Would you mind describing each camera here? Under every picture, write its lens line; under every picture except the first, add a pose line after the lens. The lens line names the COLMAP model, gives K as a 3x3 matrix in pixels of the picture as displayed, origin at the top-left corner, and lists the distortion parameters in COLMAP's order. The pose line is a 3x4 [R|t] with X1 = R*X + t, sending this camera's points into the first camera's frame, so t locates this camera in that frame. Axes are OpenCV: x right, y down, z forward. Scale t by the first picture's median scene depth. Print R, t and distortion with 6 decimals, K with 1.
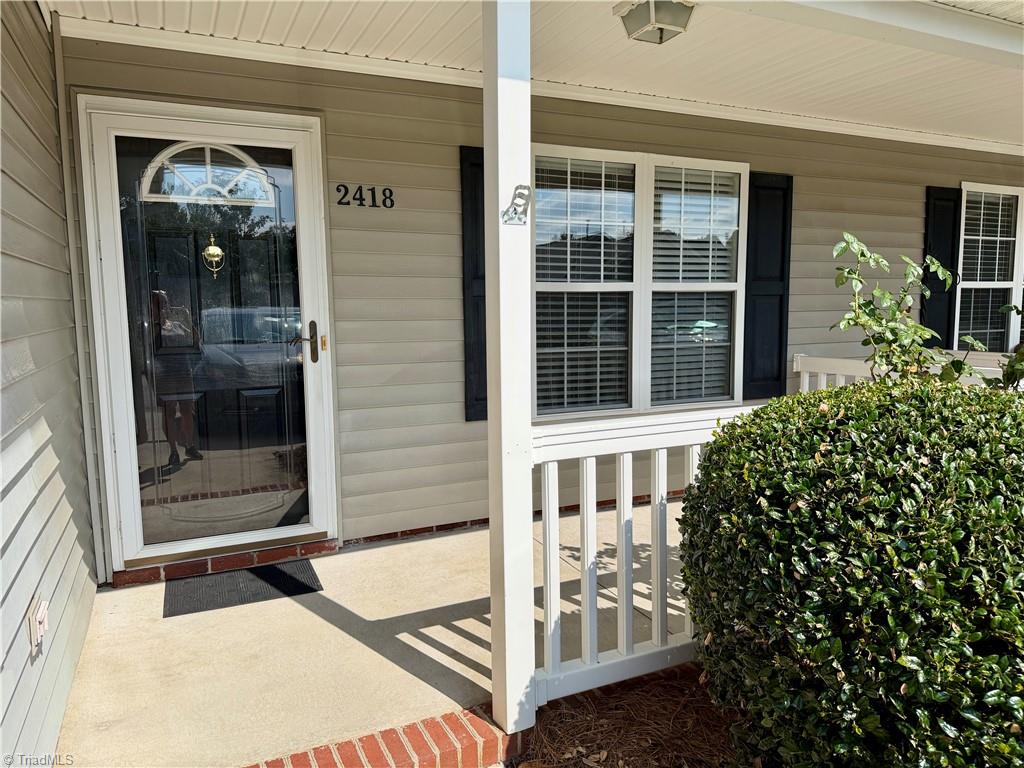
lens RADIAL K [[719.7, 0, 511.8], [0, 719.7, 383.6], [0, 0, 1]] dist [0.036051, -0.039324]
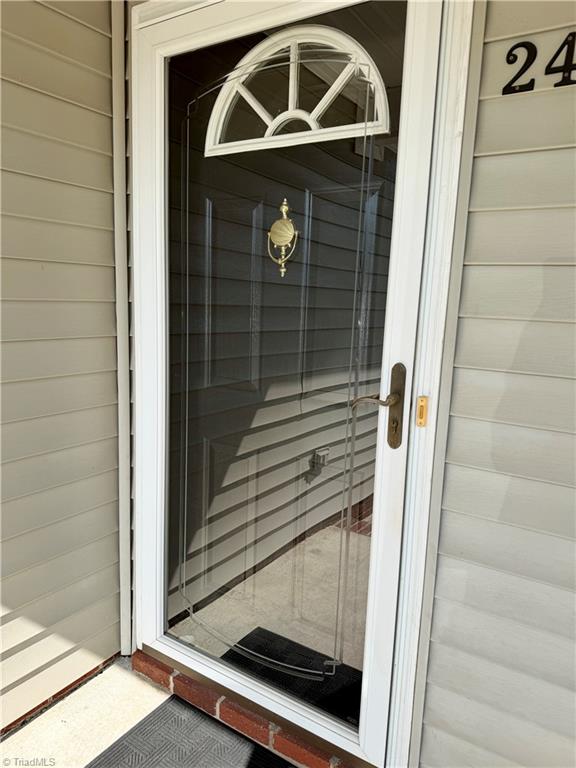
lens RADIAL K [[539.8, 0, 284.2], [0, 539.8, 387.9], [0, 0, 1]] dist [0.036051, -0.039324]
pose [[0.516759, 0.172664, -0.838539, -0.012512], [-0.139095, 0.983371, 0.116768, -0.098175], [0.844756, 0.056296, 0.532182, 0.719765]]
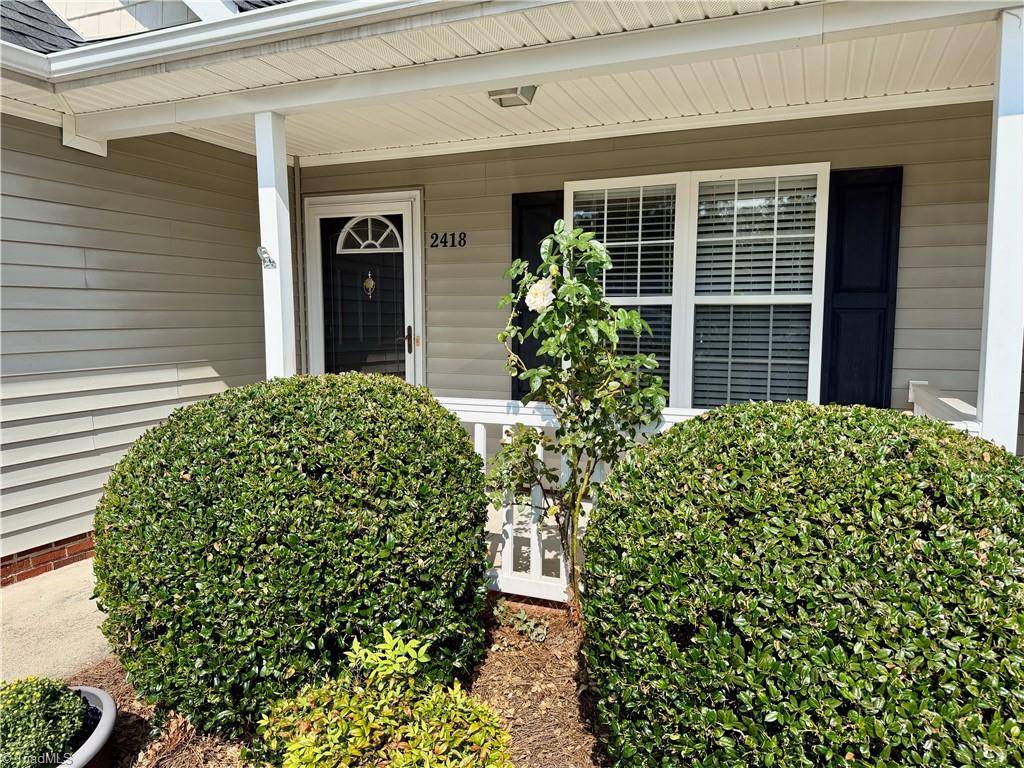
lens RADIAL K [[719.7, 0, 509.3], [0, 719.7, 387.5], [0, 0, 1]] dist [0.036051, -0.039324]
pose [[0.665722, 0.082419, -0.741634, 0.955637], [-0.088864, 0.995565, 0.030870, -0.022759], [0.740889, 0.045354, 0.670094, 0.145598]]
